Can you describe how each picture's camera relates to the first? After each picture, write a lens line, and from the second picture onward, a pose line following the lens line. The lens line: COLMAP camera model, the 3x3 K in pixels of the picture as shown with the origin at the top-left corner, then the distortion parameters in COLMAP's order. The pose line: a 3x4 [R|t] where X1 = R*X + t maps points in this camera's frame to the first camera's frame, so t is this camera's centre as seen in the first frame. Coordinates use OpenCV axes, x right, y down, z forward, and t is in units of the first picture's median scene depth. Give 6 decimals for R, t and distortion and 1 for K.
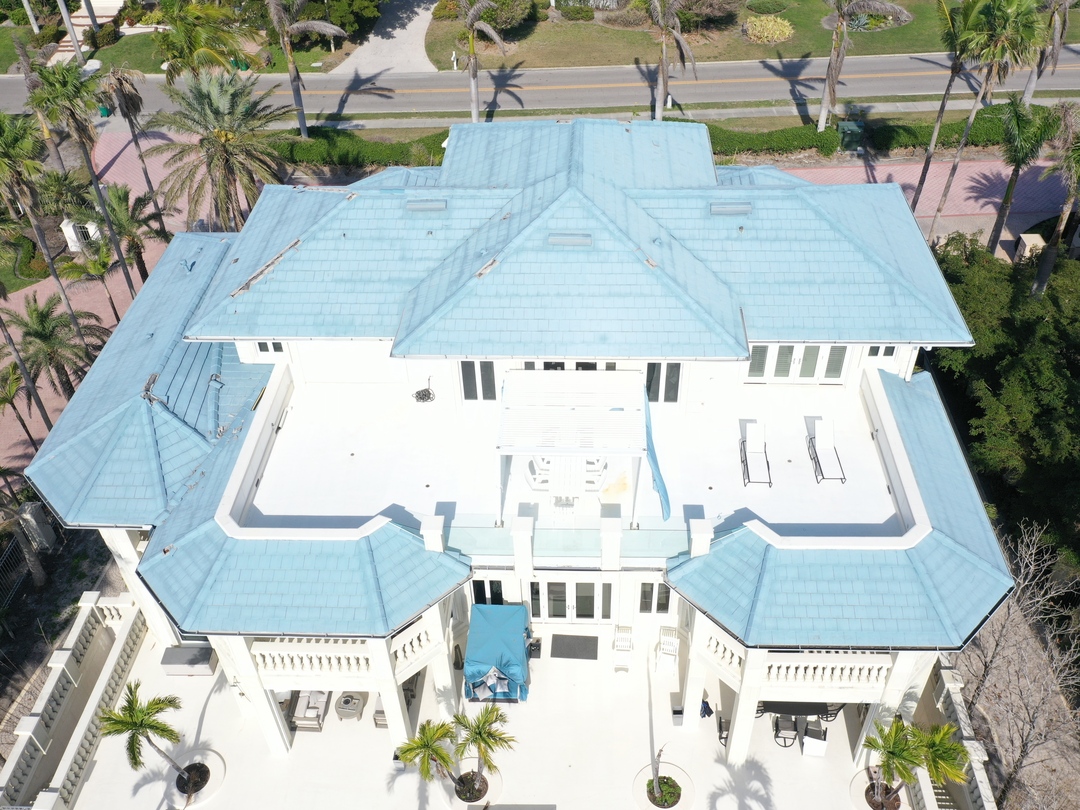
lens RADIAL K [[931.1, 0, 542.5], [0, 931.1, 325.7], [0, 0, 1]] dist [-0.001413, 0.019352]
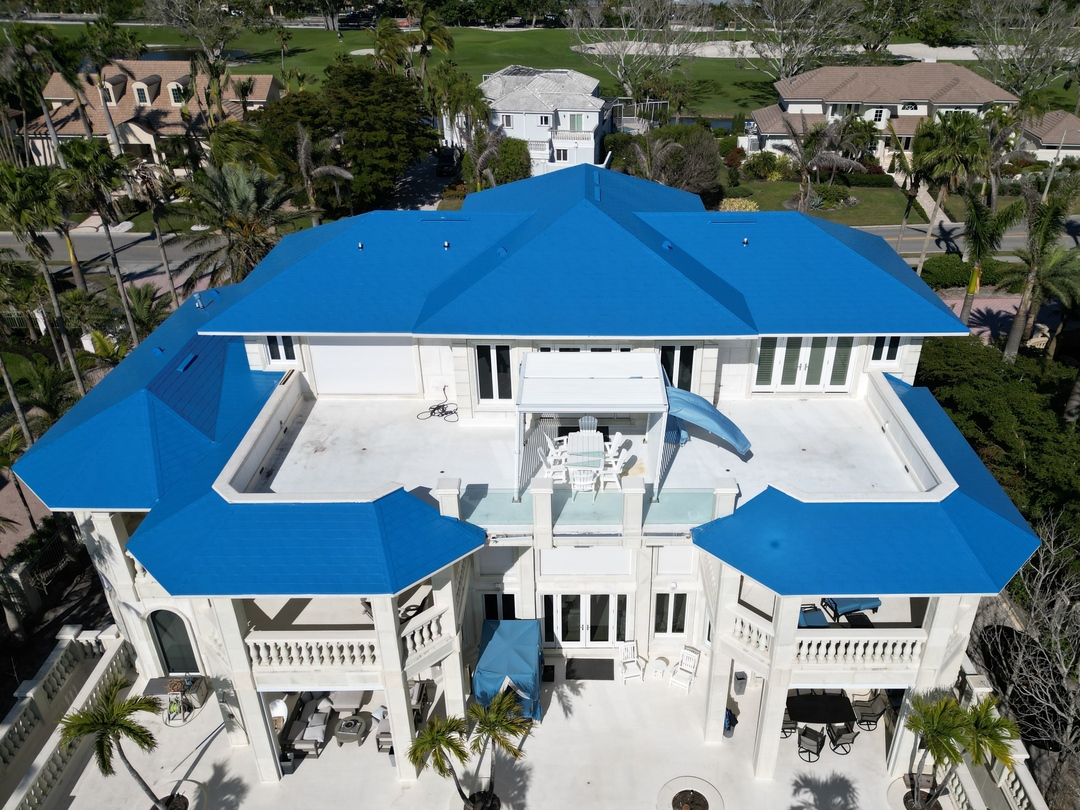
lens RADIAL K [[831.8, 0, 581.6], [0, 831.8, 391.9], [0, 0, 1]] dist [0.049394, -0.007831]
pose [[0.998481, -0.002510, 0.055041, -0.021806], [0.010581, 0.989101, -0.146856, 0.197840], [-0.054072, 0.147216, 0.987625, 0.105692]]
